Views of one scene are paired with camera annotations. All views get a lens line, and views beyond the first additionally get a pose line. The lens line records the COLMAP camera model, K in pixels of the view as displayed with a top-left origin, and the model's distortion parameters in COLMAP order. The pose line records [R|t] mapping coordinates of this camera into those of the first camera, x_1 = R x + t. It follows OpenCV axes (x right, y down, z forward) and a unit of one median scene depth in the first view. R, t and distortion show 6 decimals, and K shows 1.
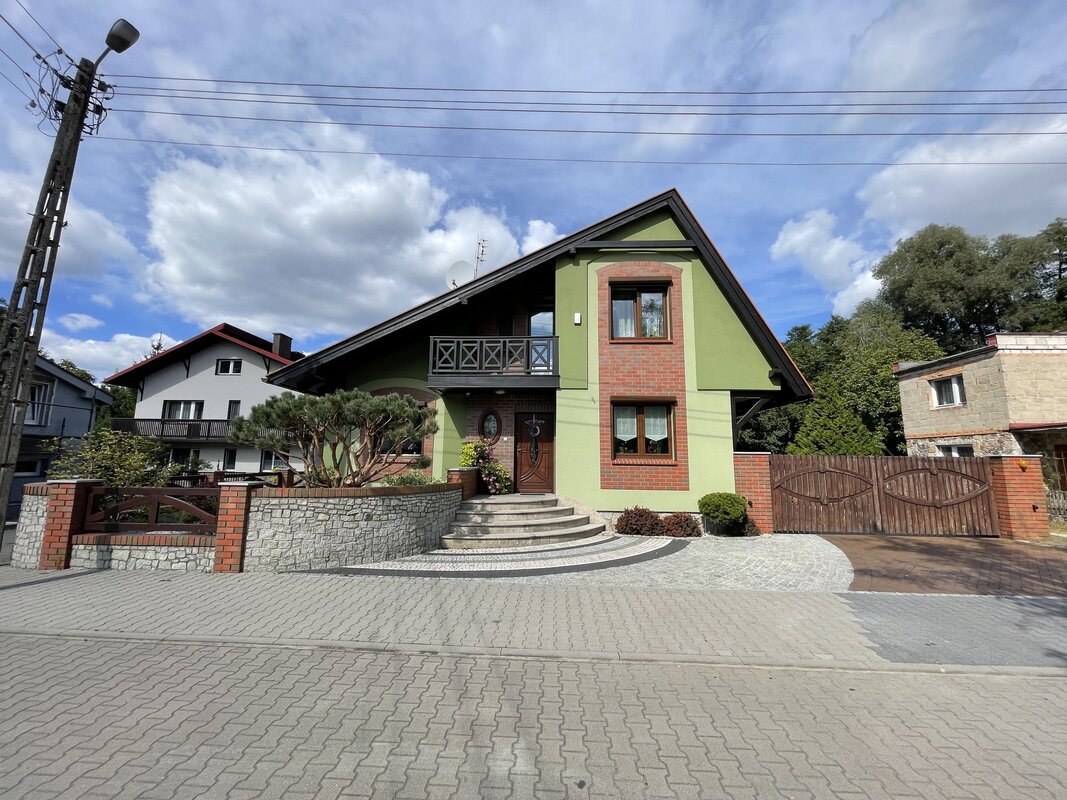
lens RADIAL K [[429.9, 0, 528.3], [0, 429.9, 401.5], [0, 0, 1]] dist [-0.001281, -0.000238]
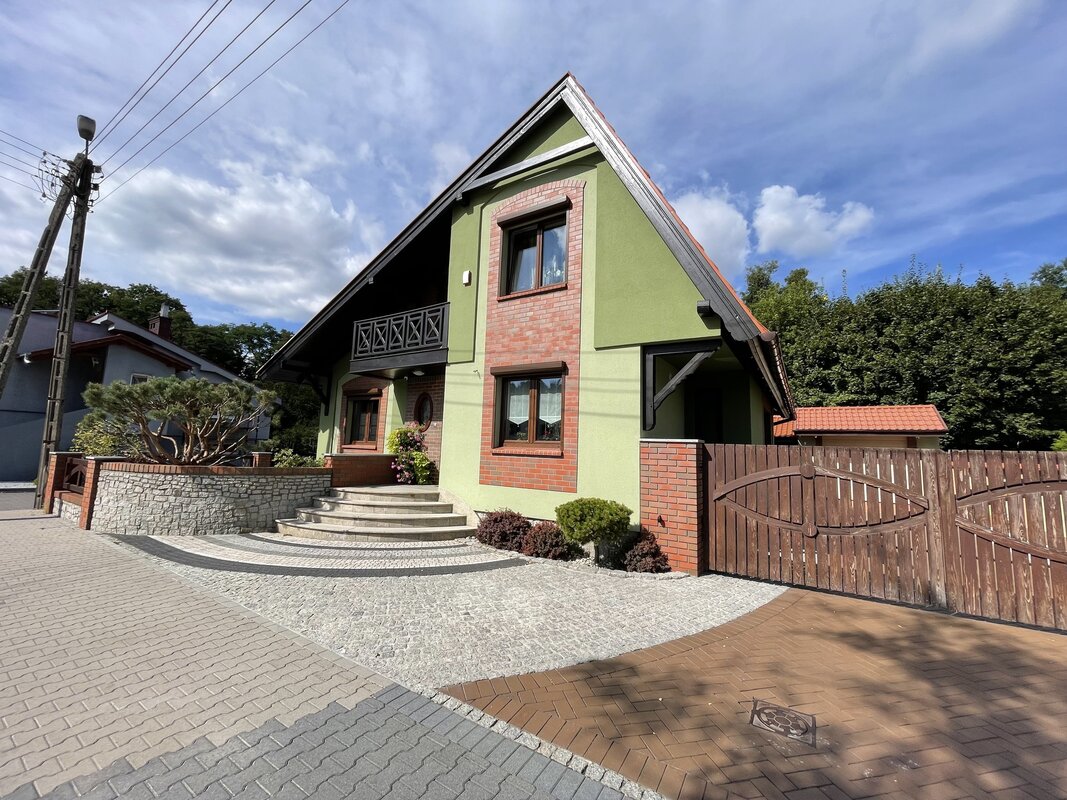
lens RADIAL K [[429.9, 0, 535.9], [0, 429.9, 401.1], [0, 0, 1]] dist [-0.001281, -0.000238]
pose [[0.869246, -0.037934, -0.492922, 0.653661], [0.042220, 0.999105, -0.002434, 0.054712], [0.492573, -0.018696, 0.870070, 0.352789]]
